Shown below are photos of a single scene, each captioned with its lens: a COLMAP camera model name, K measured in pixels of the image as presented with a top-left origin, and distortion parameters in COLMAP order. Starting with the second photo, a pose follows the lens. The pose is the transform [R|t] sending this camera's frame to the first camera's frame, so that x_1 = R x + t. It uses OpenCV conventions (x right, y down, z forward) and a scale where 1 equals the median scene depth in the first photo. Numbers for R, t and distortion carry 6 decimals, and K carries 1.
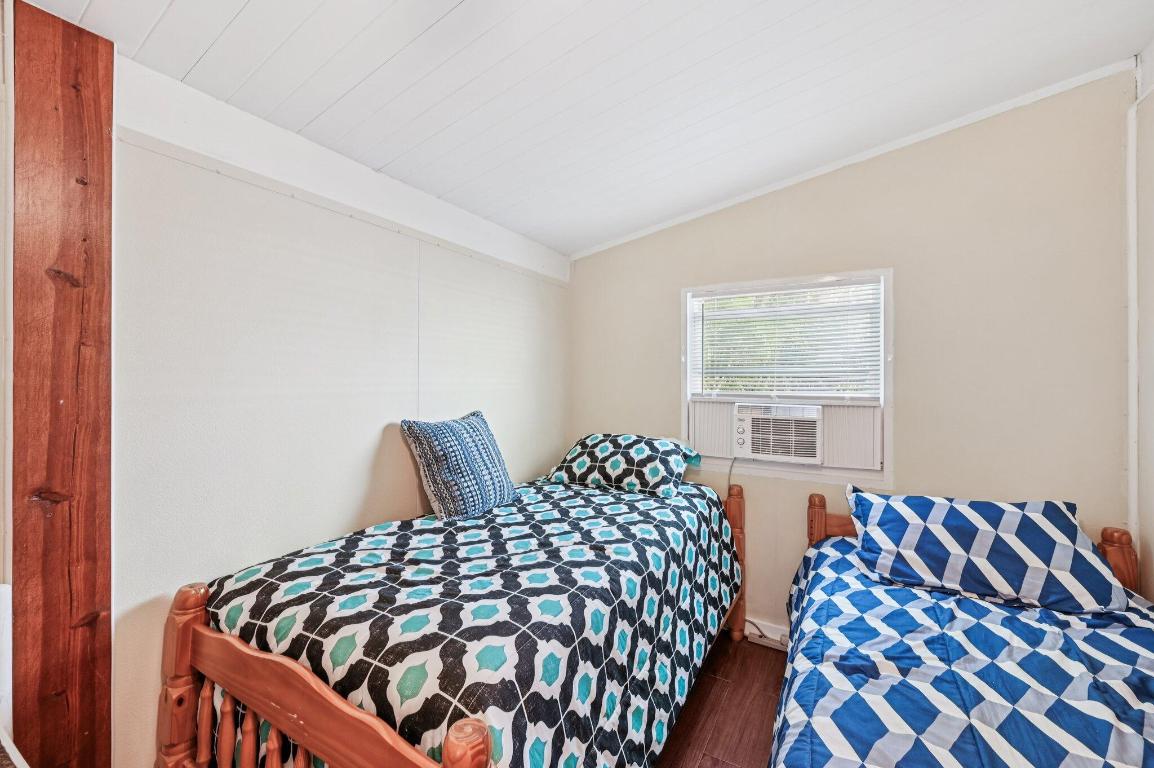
lens RADIAL K [[454.5, 0, 575.2], [0, 454.5, 378.9], [0, 0, 1]] dist [-0.003603, 0.000459]
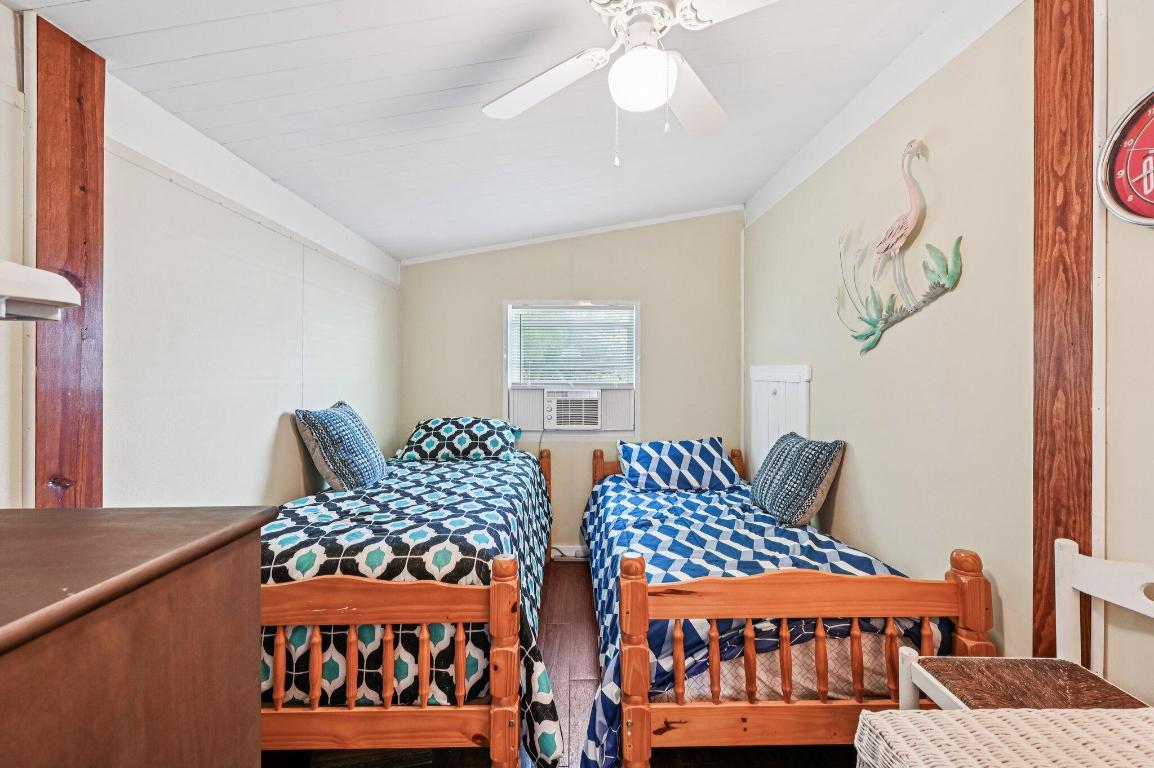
lens RADIAL K [[454.5, 0, 578.4], [0, 454.5, 378.4], [0, 0, 1]] dist [-0.003603, 0.000459]
pose [[0.857518, -0.009958, 0.514357, -0.381434], [0.002524, 0.999882, 0.015149, 0.000464], [-0.514447, -0.011692, 0.857442, -0.315790]]
